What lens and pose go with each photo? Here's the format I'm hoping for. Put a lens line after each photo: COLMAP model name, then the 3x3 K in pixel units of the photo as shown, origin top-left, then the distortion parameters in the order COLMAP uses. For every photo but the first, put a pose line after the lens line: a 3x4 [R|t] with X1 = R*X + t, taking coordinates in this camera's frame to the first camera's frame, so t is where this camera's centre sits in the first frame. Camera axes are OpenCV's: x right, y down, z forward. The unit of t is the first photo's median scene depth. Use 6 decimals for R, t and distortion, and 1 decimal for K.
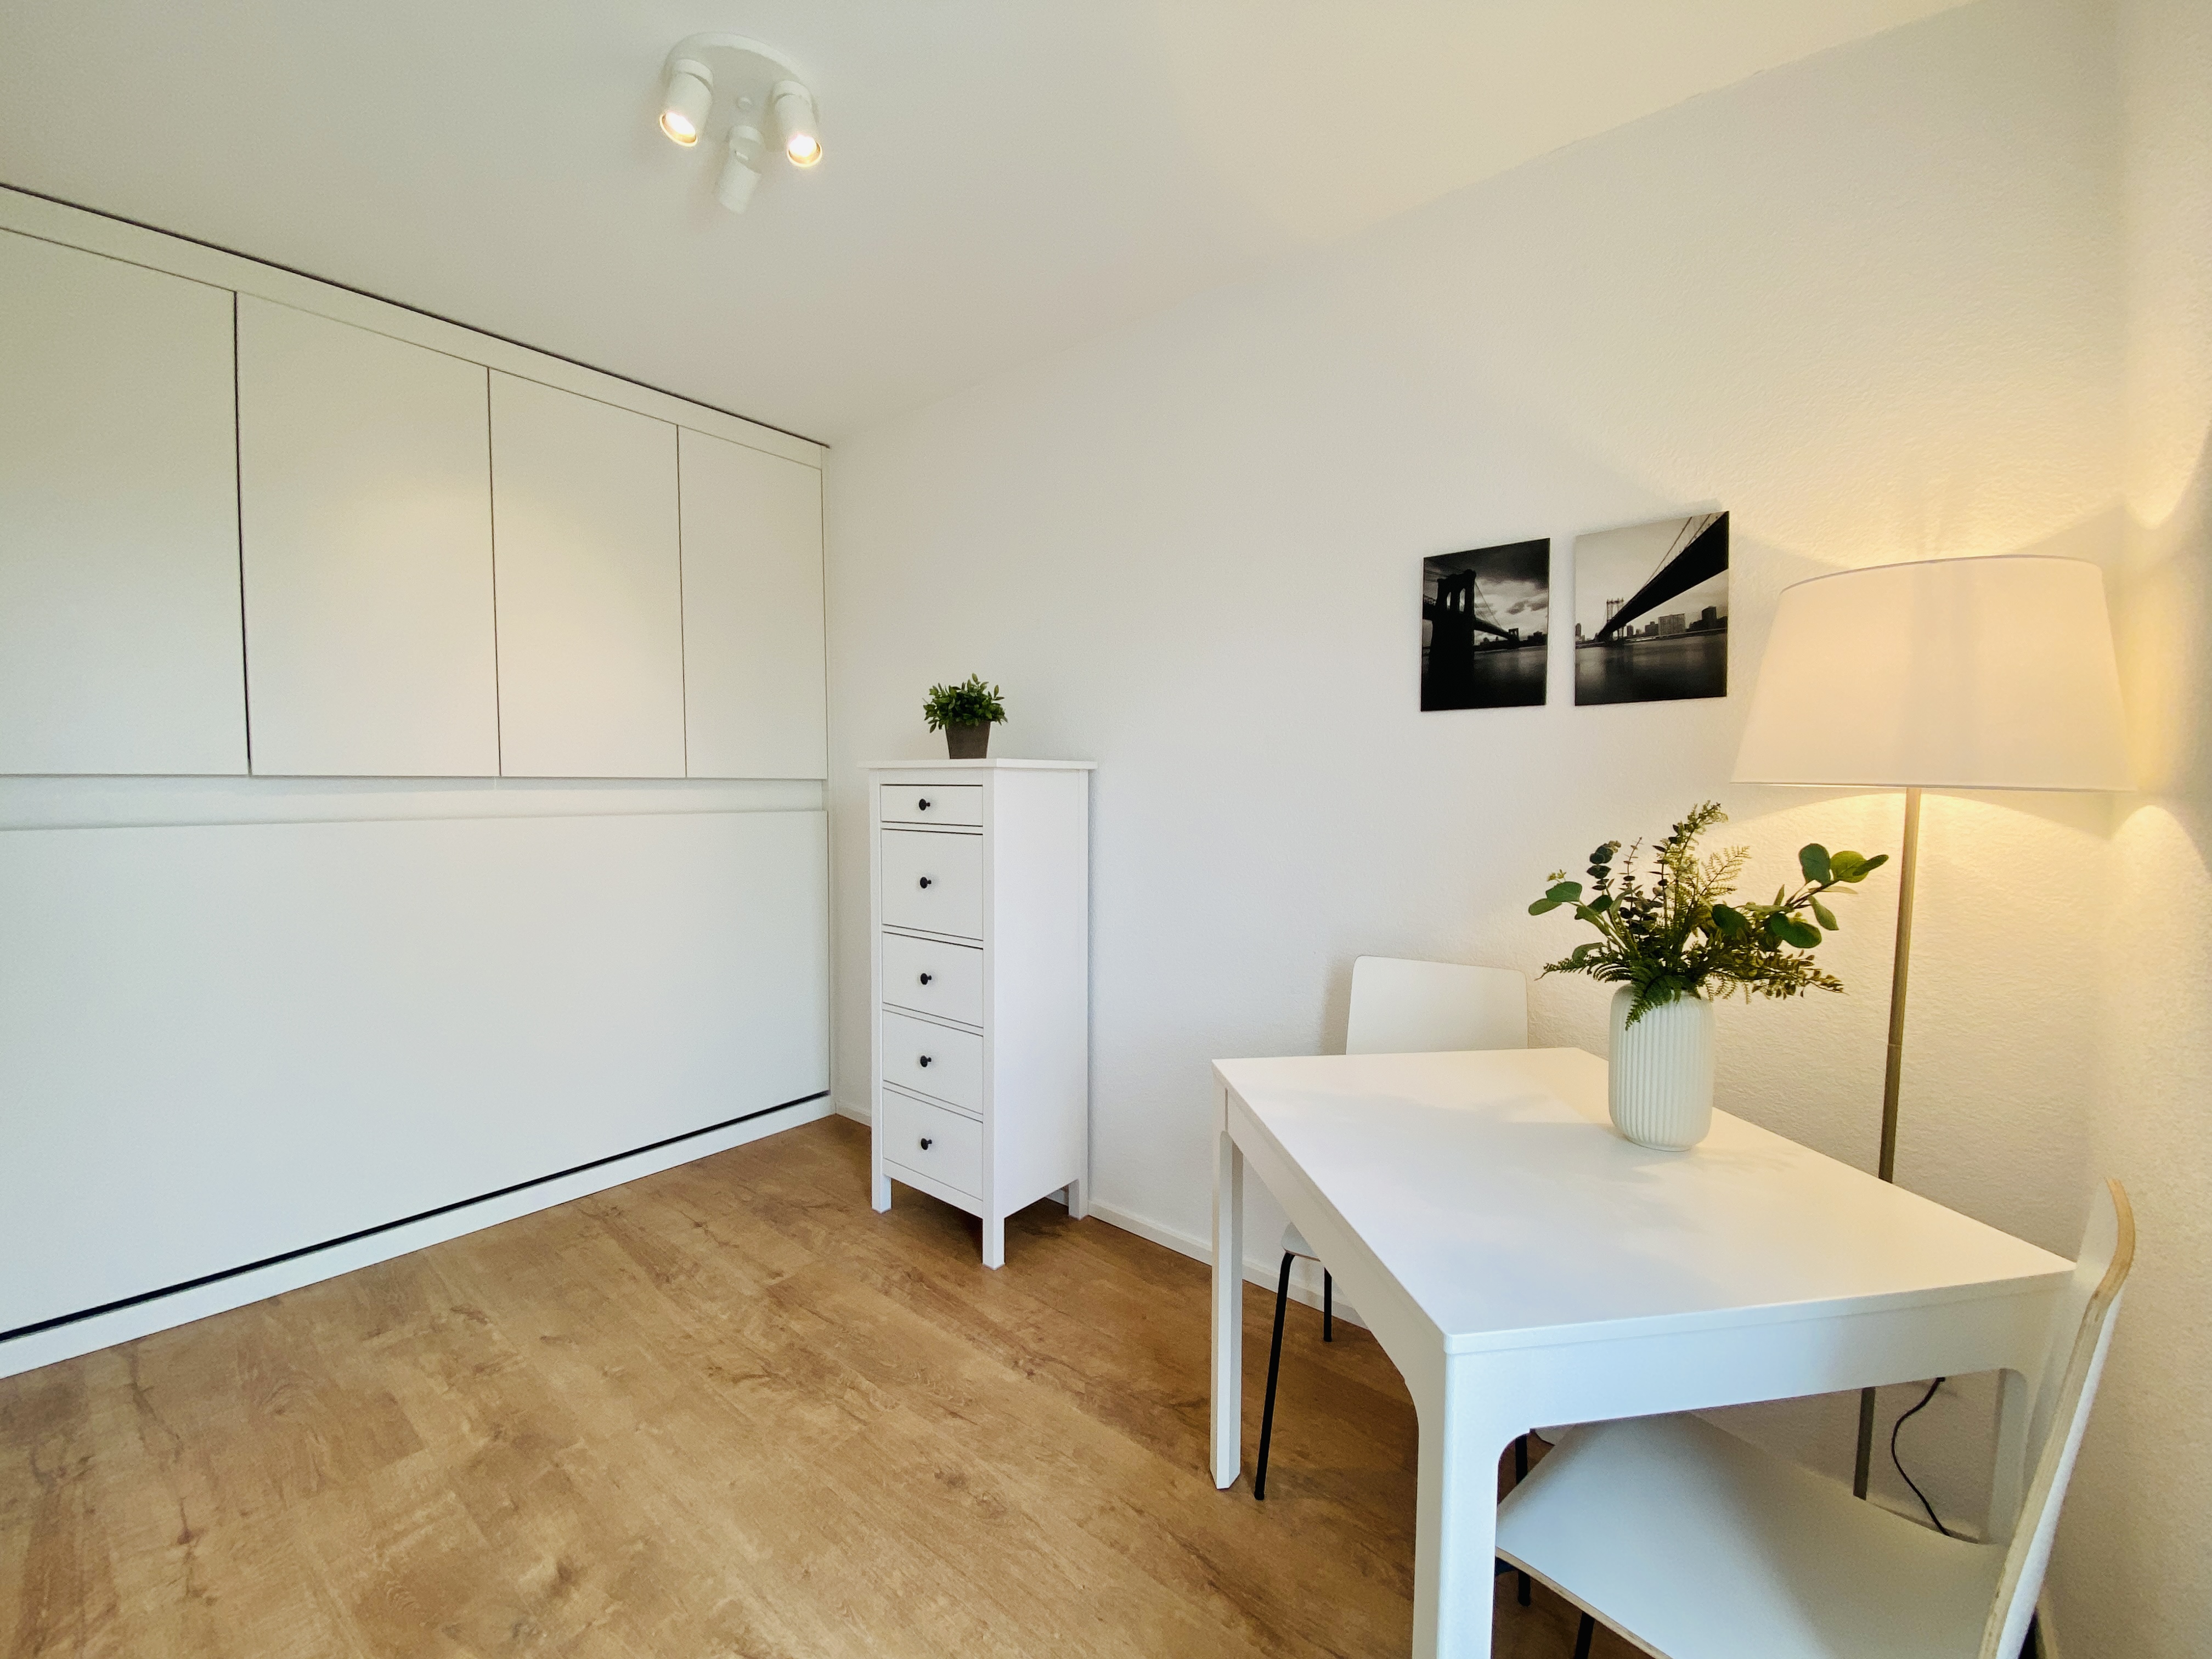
lens RADIAL K [[905.8, 0, 1095.1], [0, 905.8, 831.8], [0, 0, 1]] dist [0.027046, -0.000343]
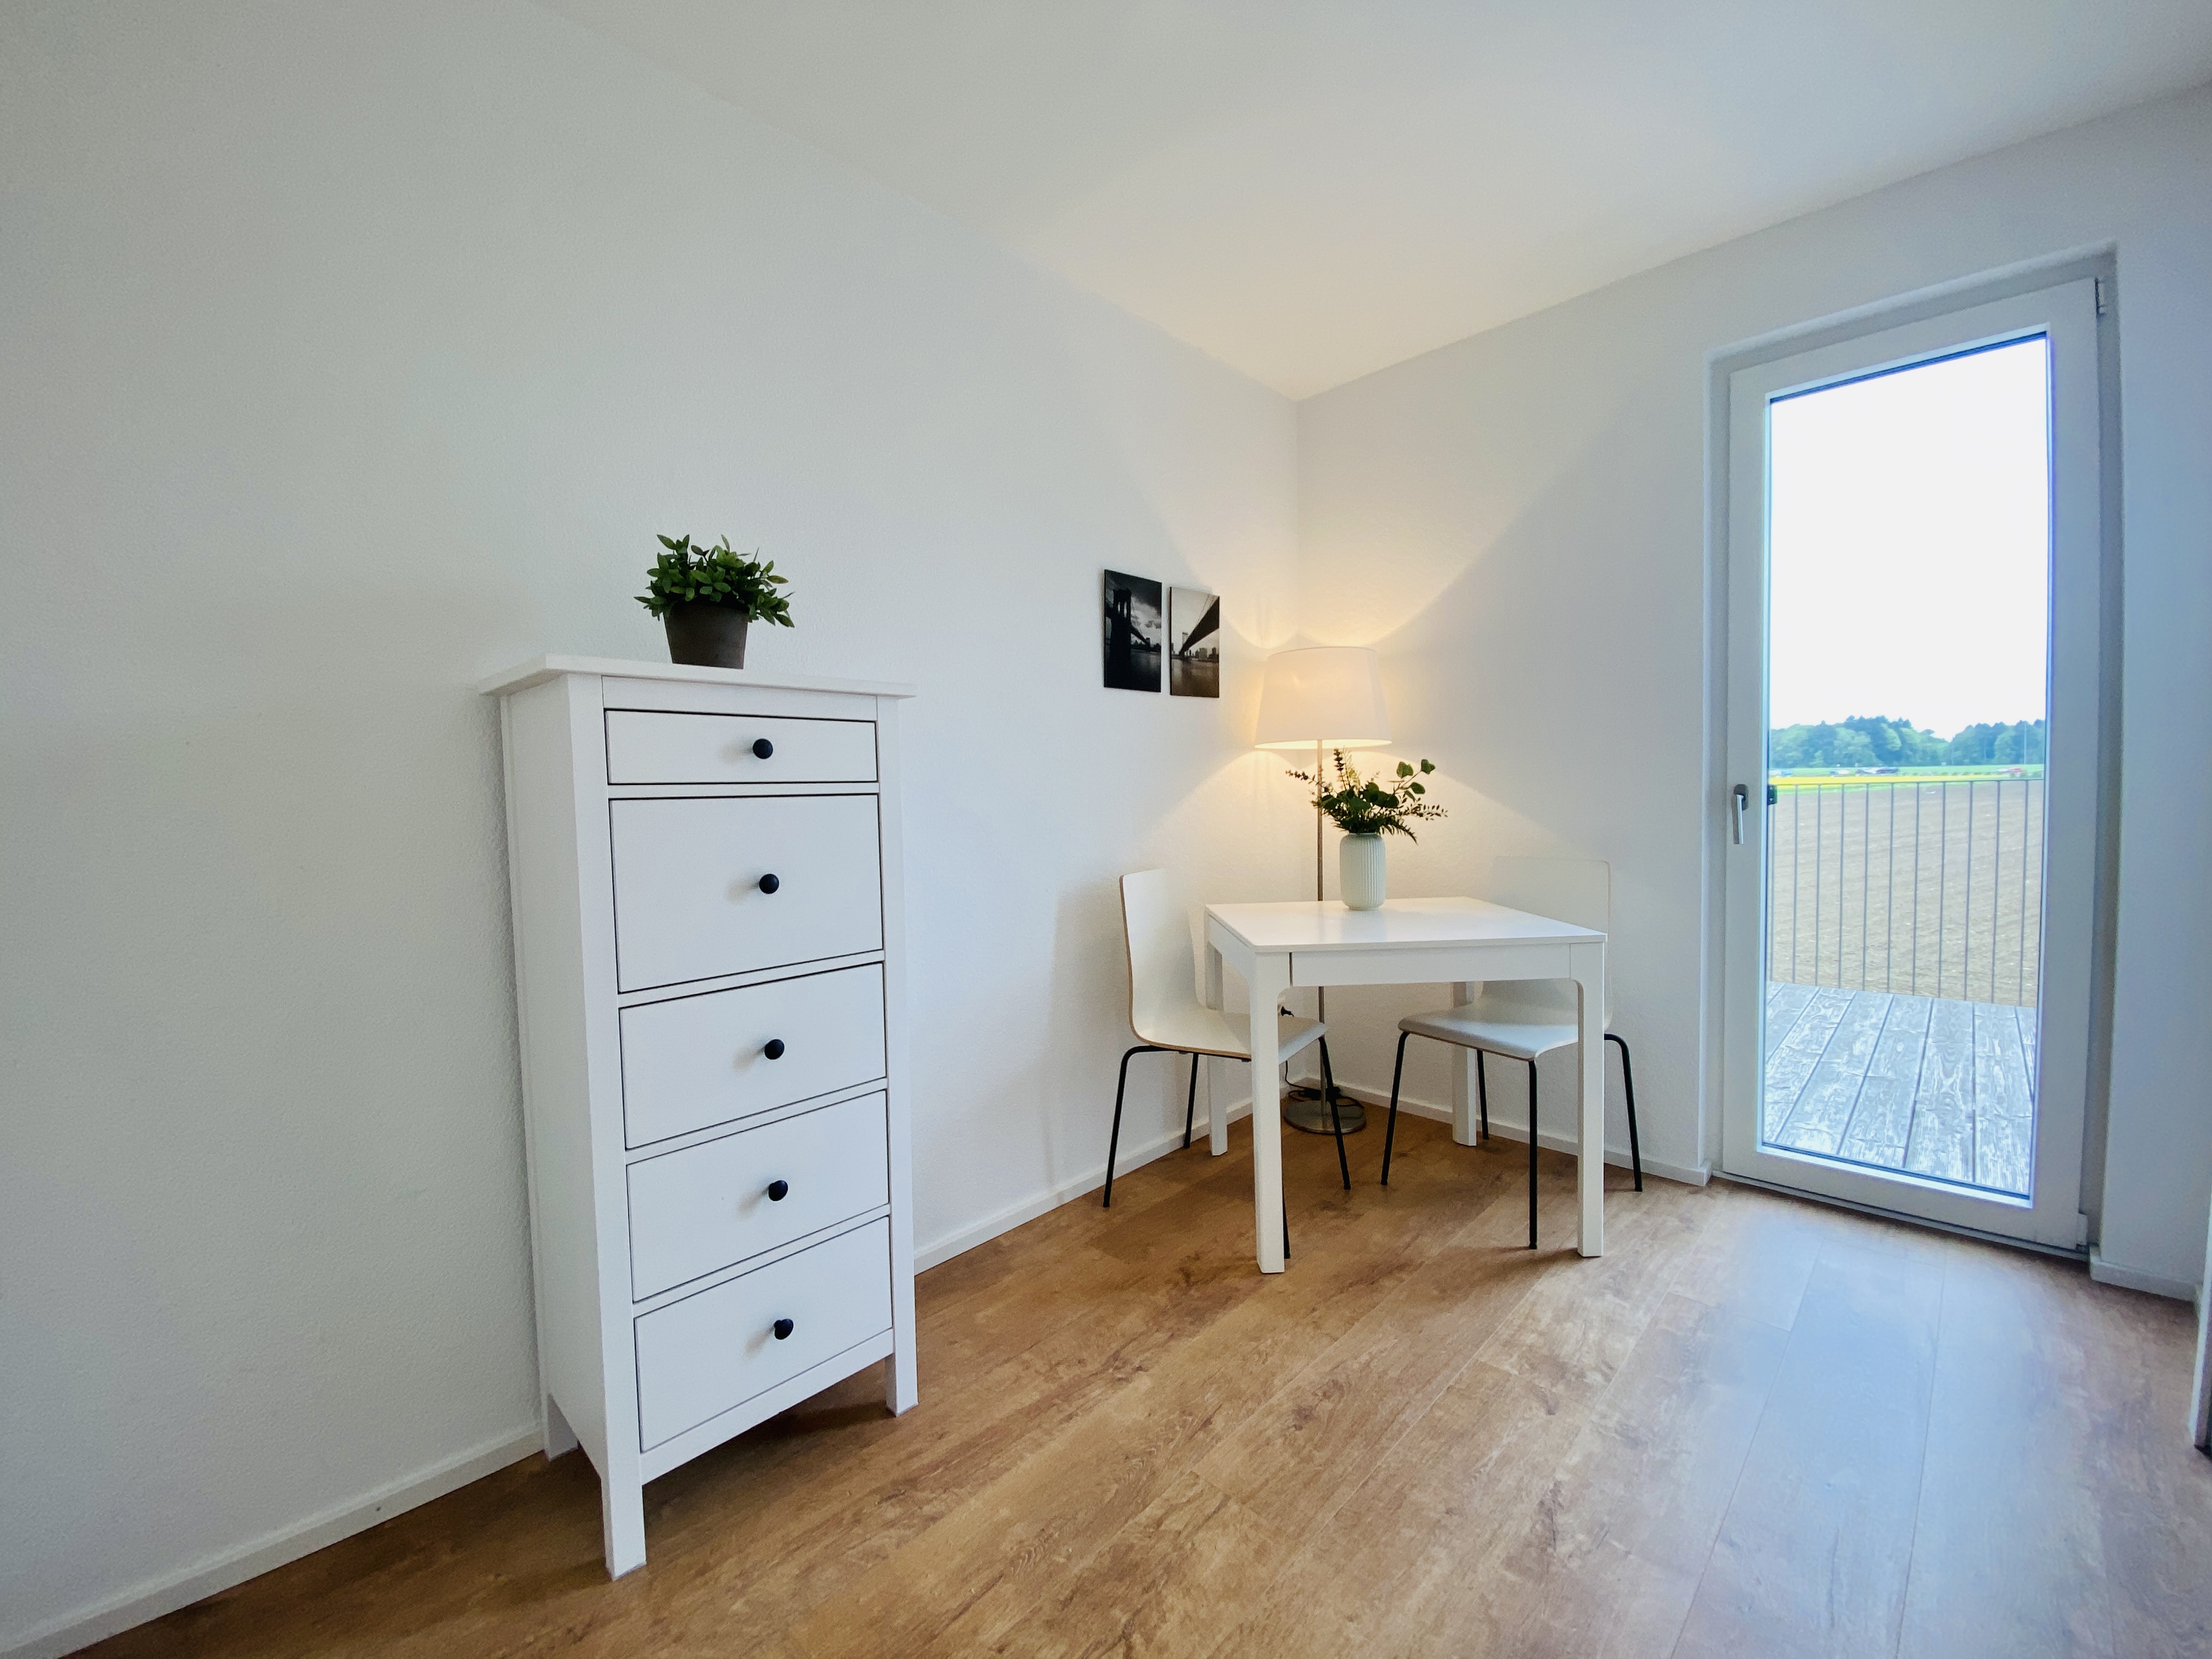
lens RADIAL K [[905.8, 0, 1095.1], [0, 905.8, 831.8], [0, 0, 1]] dist [0.027046, -0.000343]
pose [[0.088496, -0.050562, 0.994792, -1.025440], [0.075090, 0.996208, 0.043954, 0.016741], [-0.993242, 0.070809, 0.091957, 0.990568]]
